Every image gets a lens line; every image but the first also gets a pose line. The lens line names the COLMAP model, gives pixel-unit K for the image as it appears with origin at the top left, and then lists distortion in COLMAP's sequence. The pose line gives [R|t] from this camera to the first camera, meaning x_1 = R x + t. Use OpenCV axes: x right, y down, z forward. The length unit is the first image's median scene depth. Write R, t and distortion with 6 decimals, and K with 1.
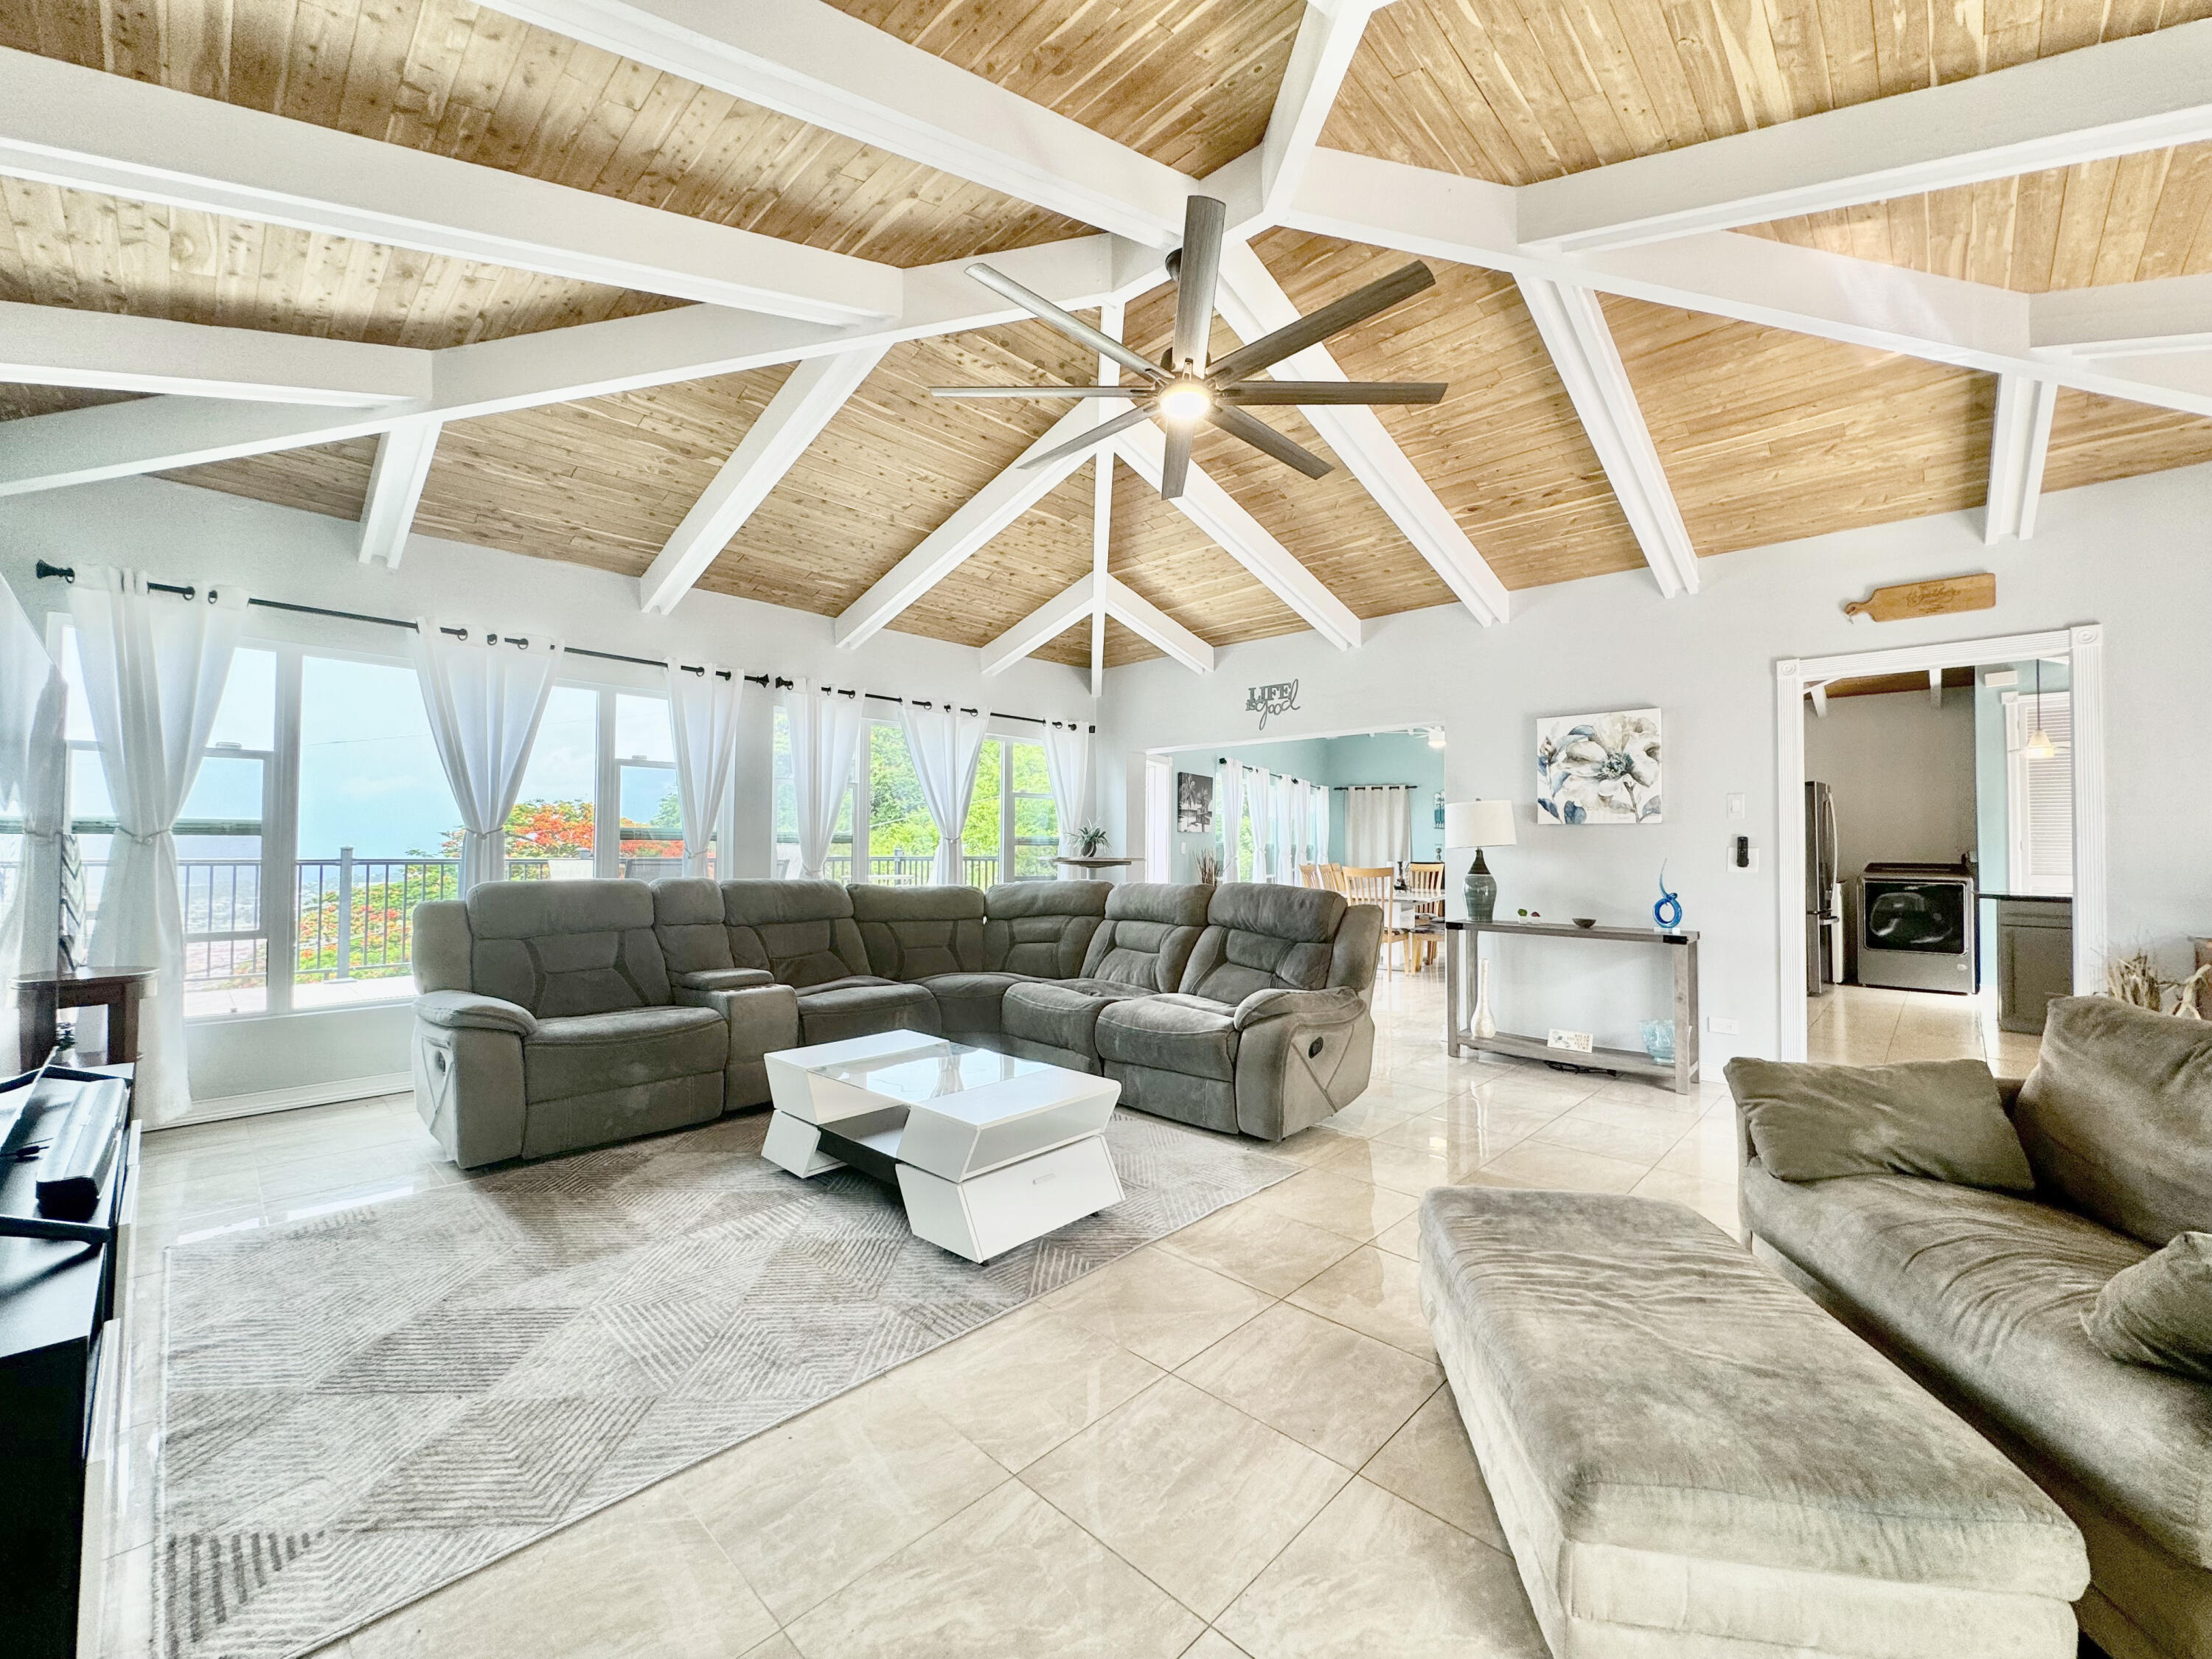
lens RADIAL K [[880.4, 0, 1091.7], [0, 880.4, 815.5], [0, 0, 1]] dist [0.000213, 0.000044]
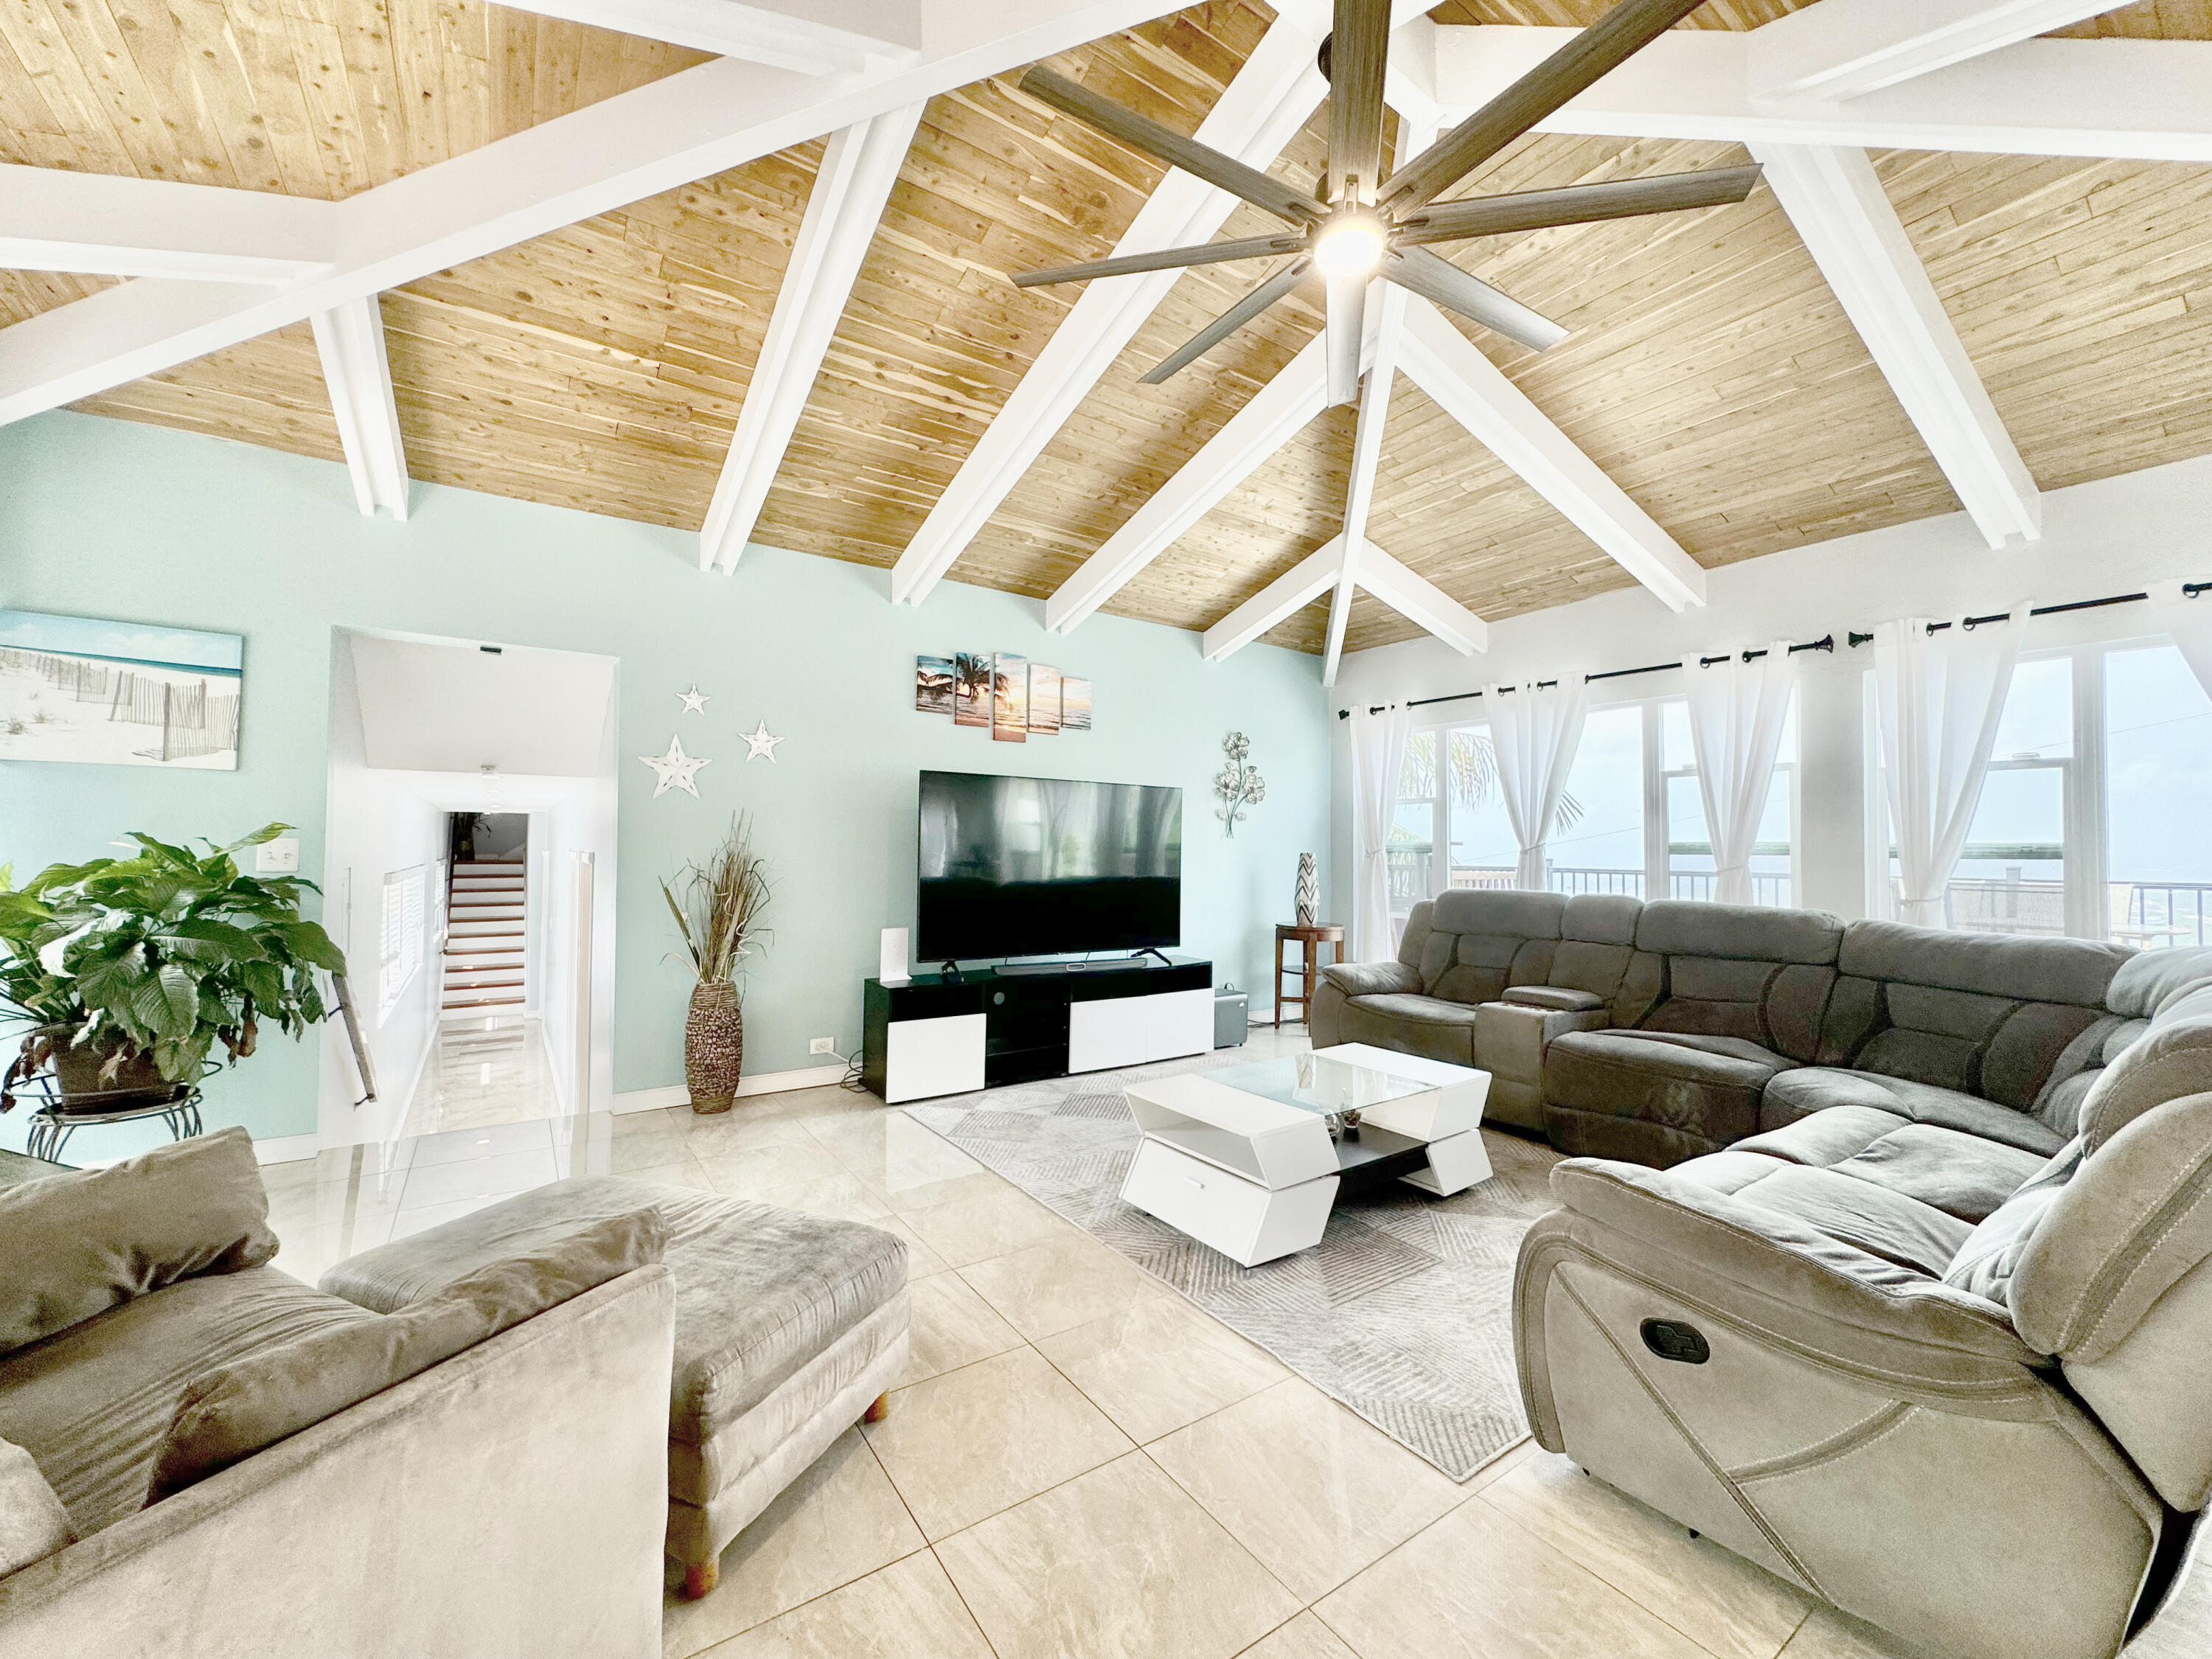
lens RADIAL K [[888.9, 0, 1090.5], [0, 888.9, 829.5], [0, 0, 1]] dist [0.000517, -0.000052]
pose [[-0.207648, -0.032321, -0.977669, 0.753929], [0.019005, 0.999132, -0.037067, 0.035000], [0.978019, -0.026278, -0.206854, 0.849859]]
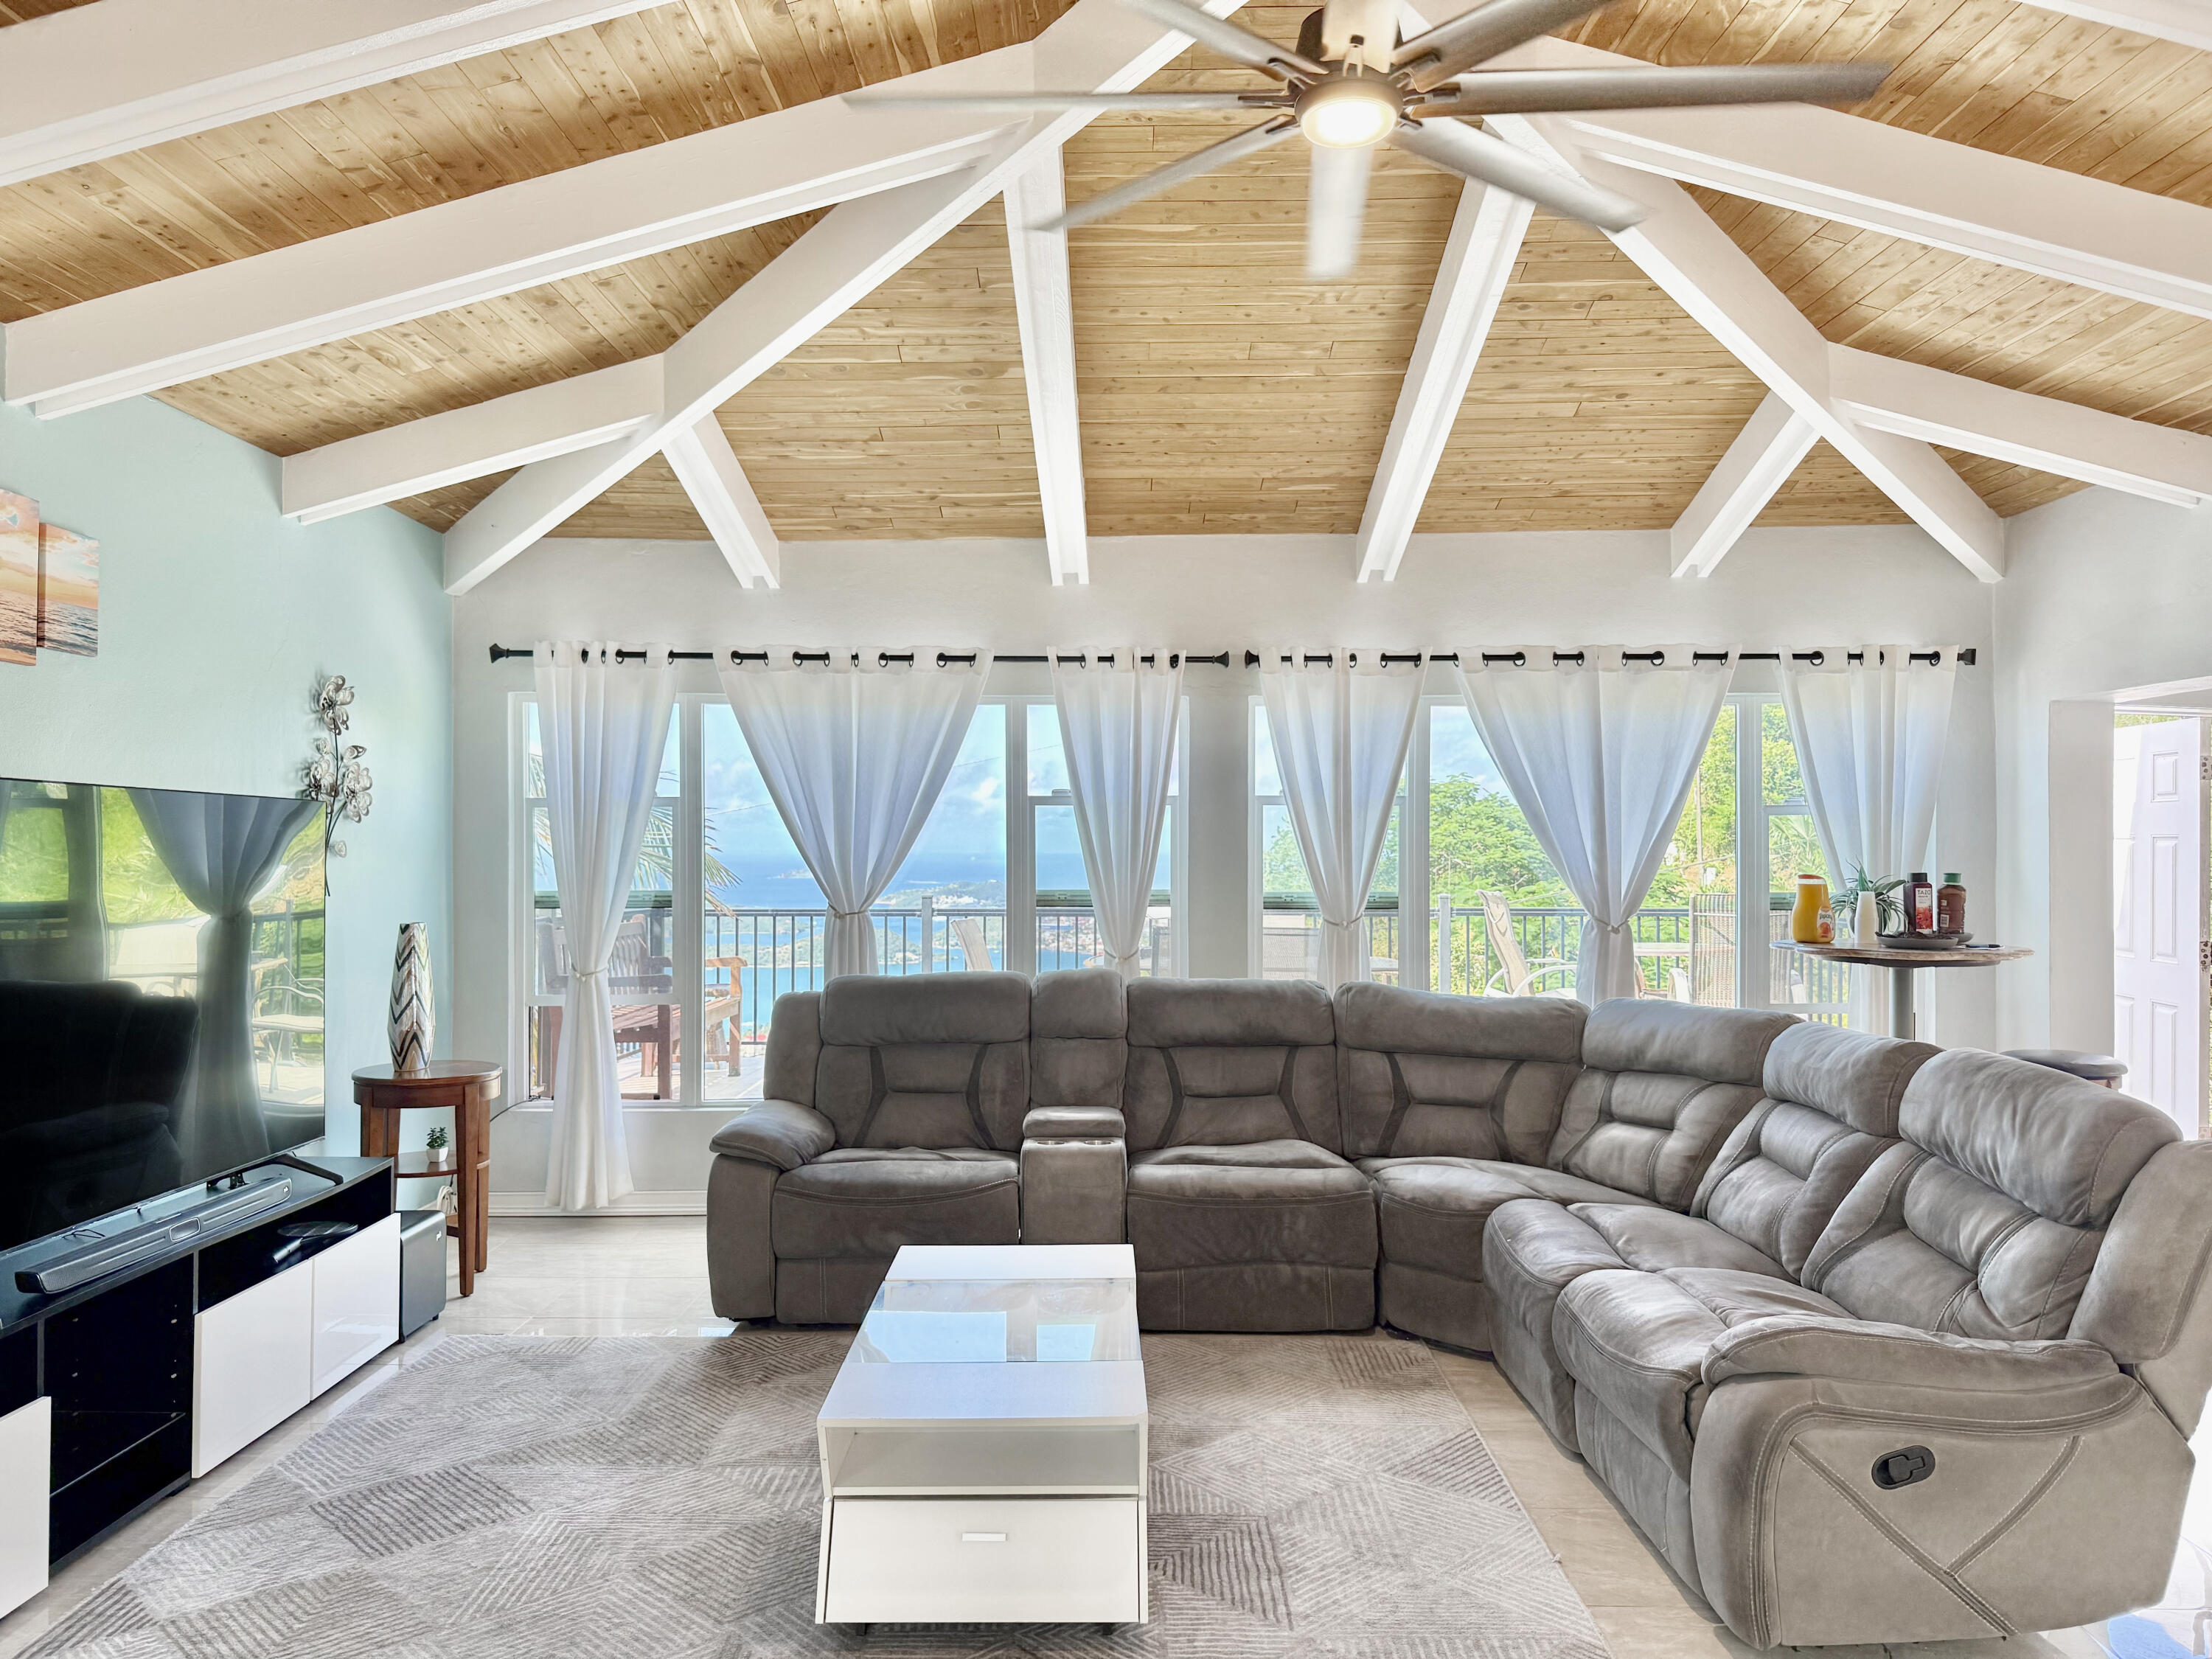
lens RADIAL K [[1559.7, 0, 1072.0], [0, 1559.7, 849.8], [0, 0, 1]] dist [0.010469, 0.003288]
pose [[0.690159, -0.006951, -0.723625, 0.550306], [0.029661, 0.999385, 0.018690, -0.061185], [0.723050, -0.034363, 0.689941, 0.211668]]
